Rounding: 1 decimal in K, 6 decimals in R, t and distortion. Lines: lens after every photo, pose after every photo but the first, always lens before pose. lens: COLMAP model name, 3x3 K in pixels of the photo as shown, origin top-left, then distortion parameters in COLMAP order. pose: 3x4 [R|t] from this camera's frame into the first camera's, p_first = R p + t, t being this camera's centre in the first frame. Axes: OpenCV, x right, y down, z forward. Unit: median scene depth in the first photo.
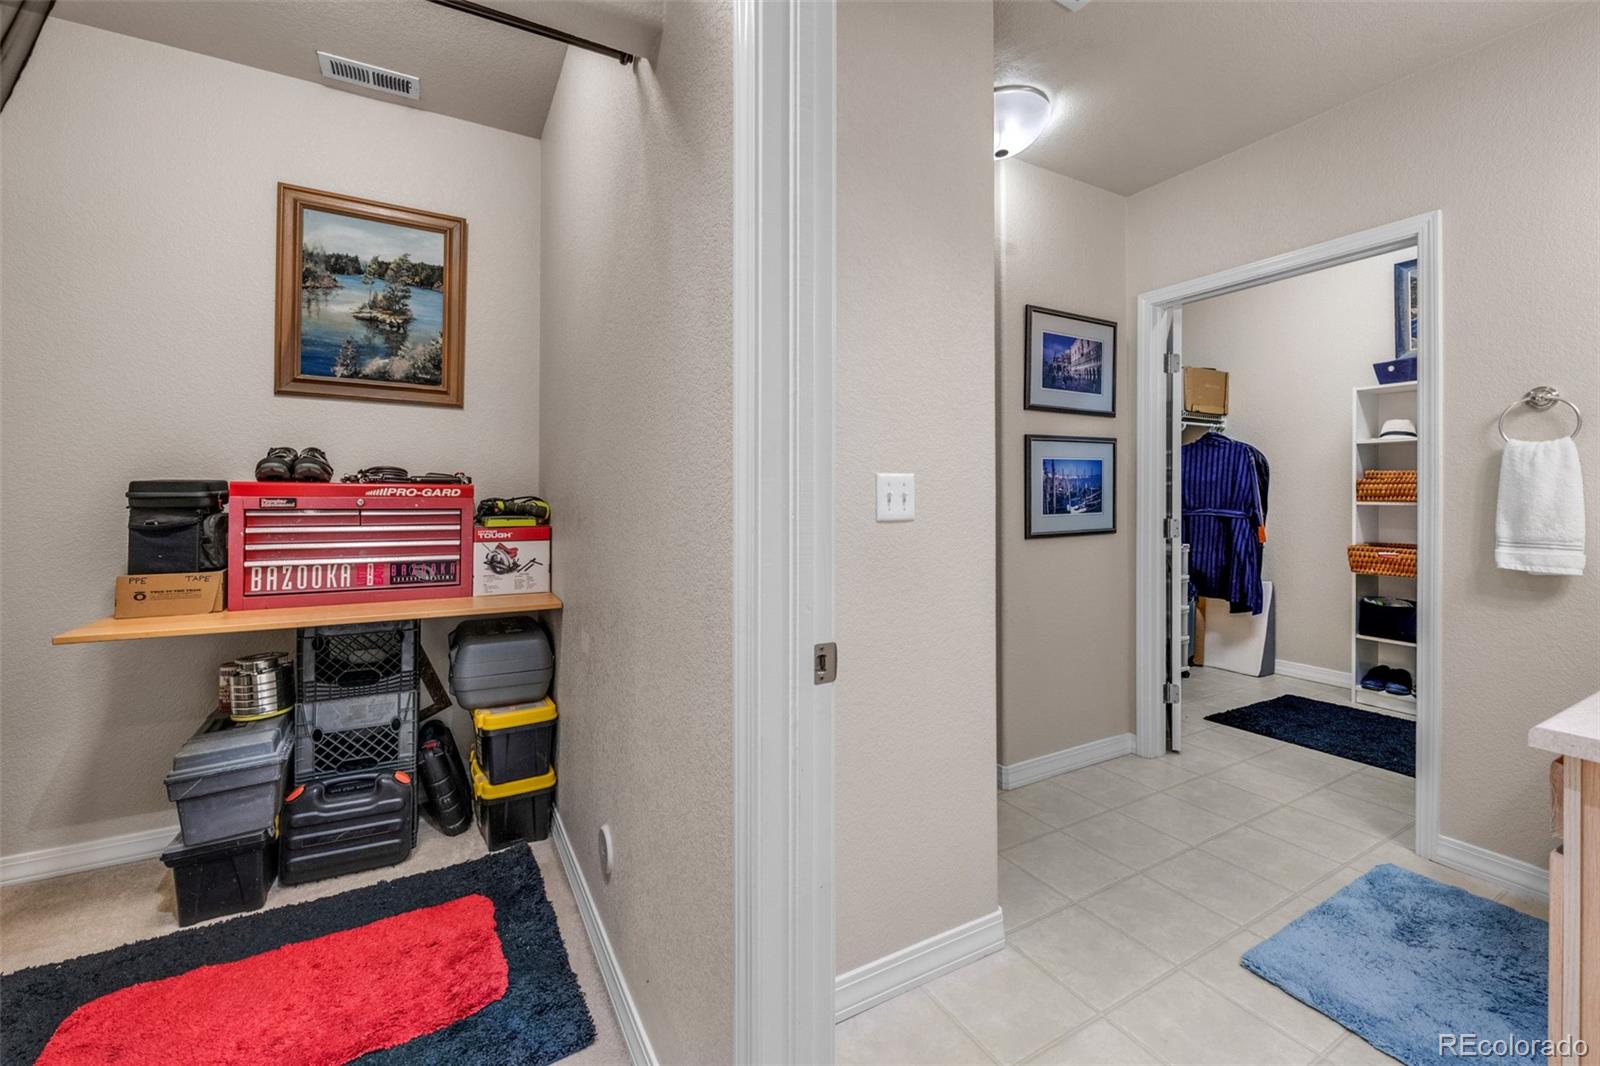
lens RADIAL K [[645.6, 0, 802.2], [0, 645.6, 503.9], [0, 0, 1]] dist [0.003121, -0.004143]
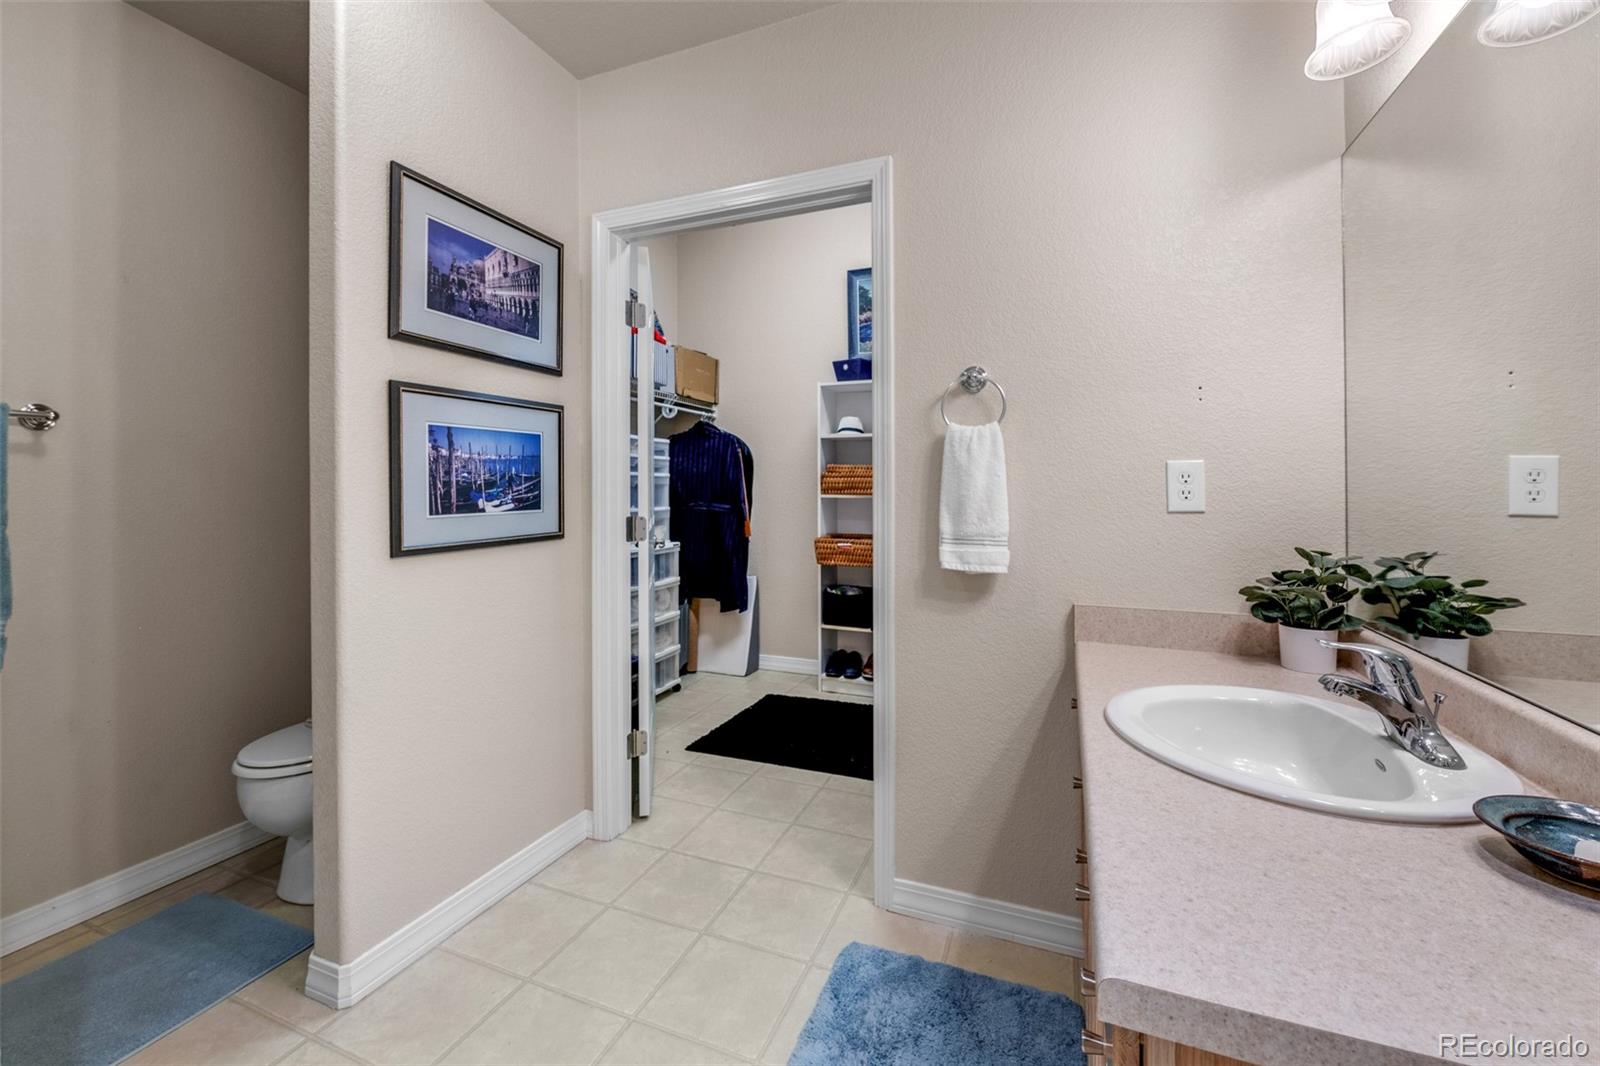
lens RADIAL K [[645.6, 0, 794.3], [0, 645.6, 492.2], [0, 0, 1]] dist [0.003121, -0.004143]
pose [[0.787084, 0.001082, 0.616844, 0.199367], [0.005106, 0.999953, -0.008269, 0.000952], [-0.616824, 0.009659, 0.787042, 0.226768]]
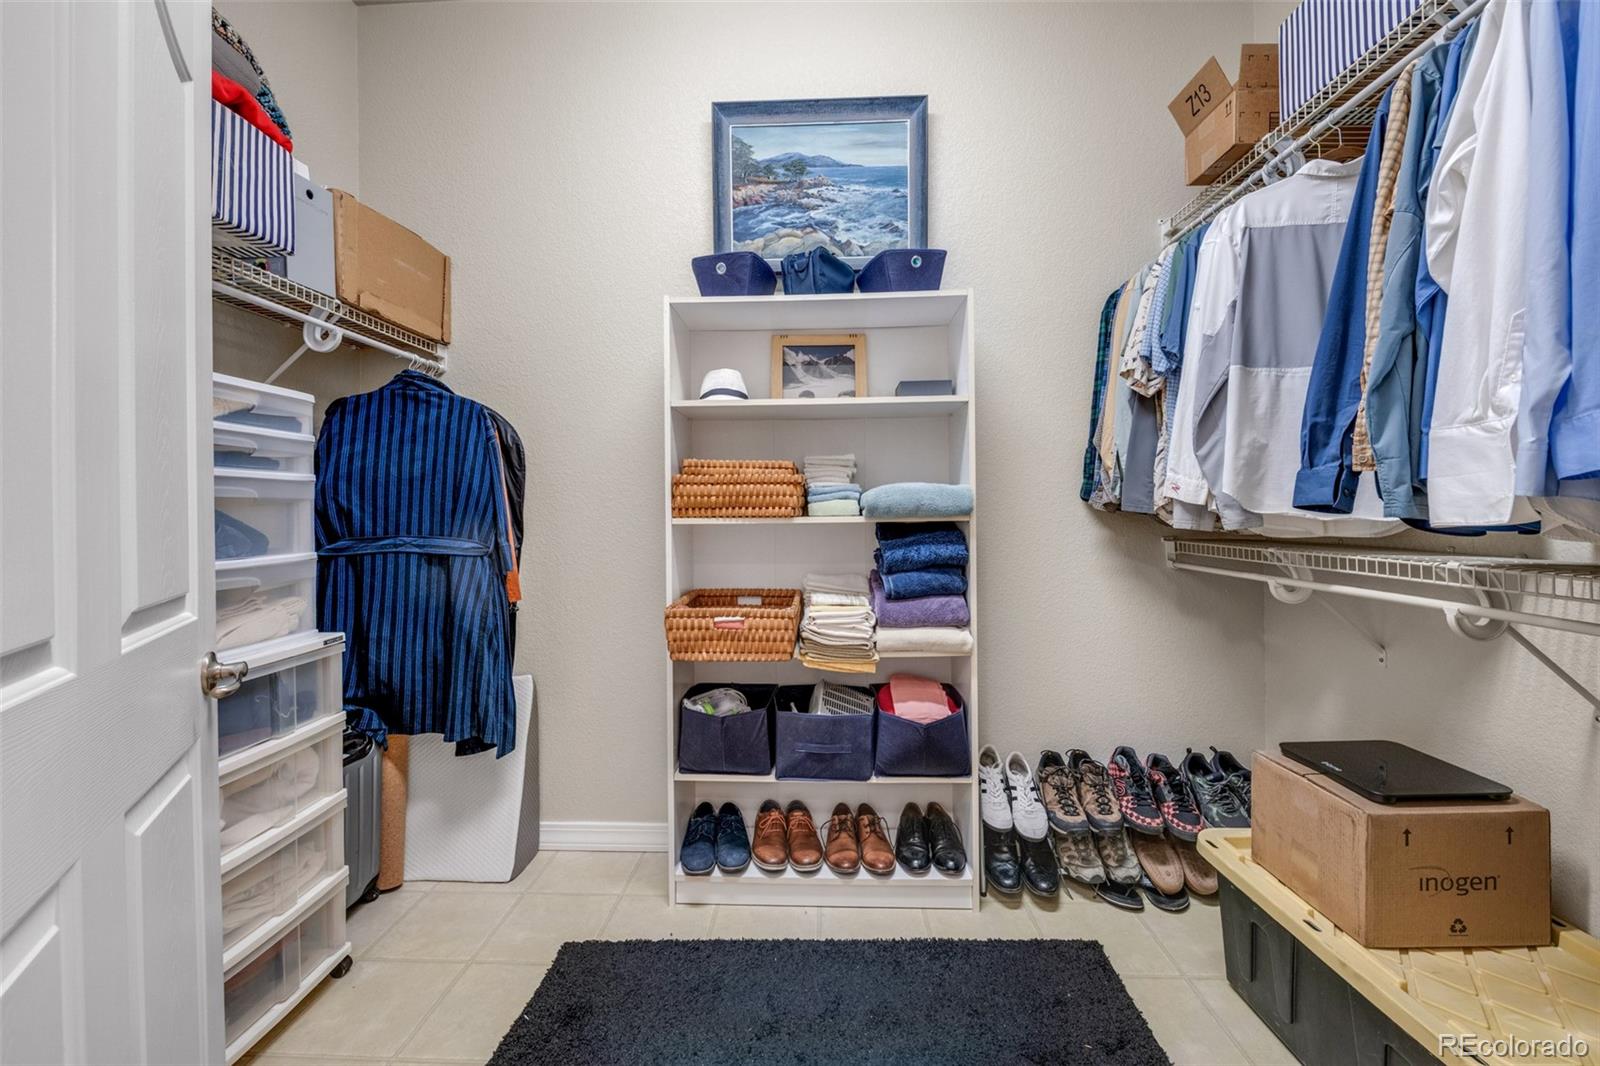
lens RADIAL K [[645.6, 0, 798.5], [0, 645.6, 505.2], [0, 0, 1]] dist [0.003121, -0.004143]
pose [[0.532153, 0.001627, 0.846647, 0.485618], [0.018177, 0.999746, -0.013346, -0.005294], [-0.846453, 0.022491, 0.531988, 0.653939]]
